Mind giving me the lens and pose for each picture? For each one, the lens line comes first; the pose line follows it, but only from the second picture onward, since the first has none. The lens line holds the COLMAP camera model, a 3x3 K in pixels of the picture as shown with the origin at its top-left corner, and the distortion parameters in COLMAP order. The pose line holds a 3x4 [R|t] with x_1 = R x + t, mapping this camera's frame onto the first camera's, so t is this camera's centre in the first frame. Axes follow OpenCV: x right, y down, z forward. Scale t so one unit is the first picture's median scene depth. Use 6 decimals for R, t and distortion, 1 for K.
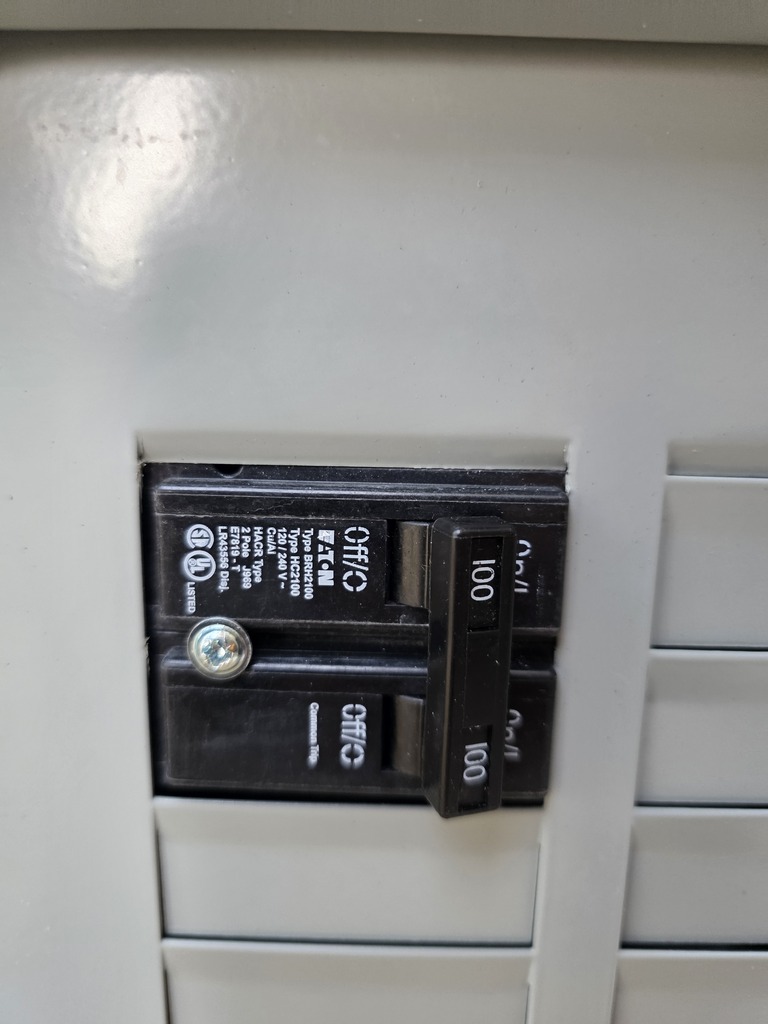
lens RADIAL K [[718.6, 0, 381.6], [0, 718.6, 504.9], [0, 0, 1]] dist [0.021671, -0.023896]
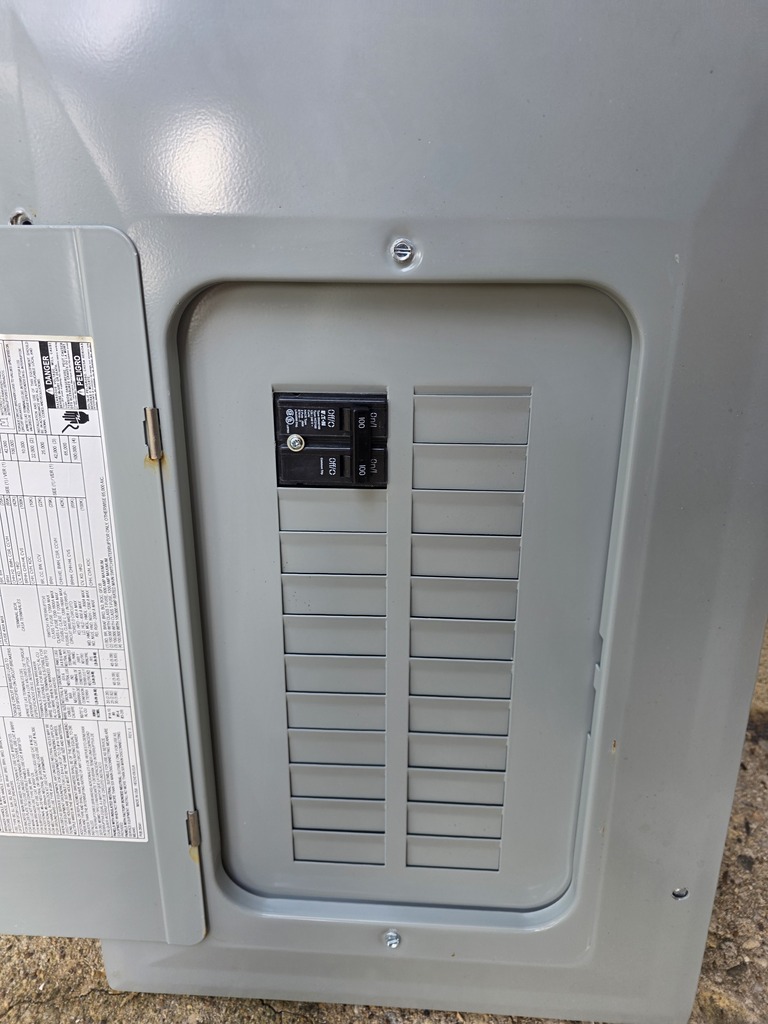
lens RADIAL K [[718.6, 0, 383.5], [0, 718.6, 502.4], [0, 0, 1]] dist [0.021671, -0.023896]
pose [[0.999094, -0.001646, -0.042533, 0.388654], [0.008394, 0.987249, 0.158961, -0.083686], [0.041729, -0.159174, 0.986368, -2.718974]]
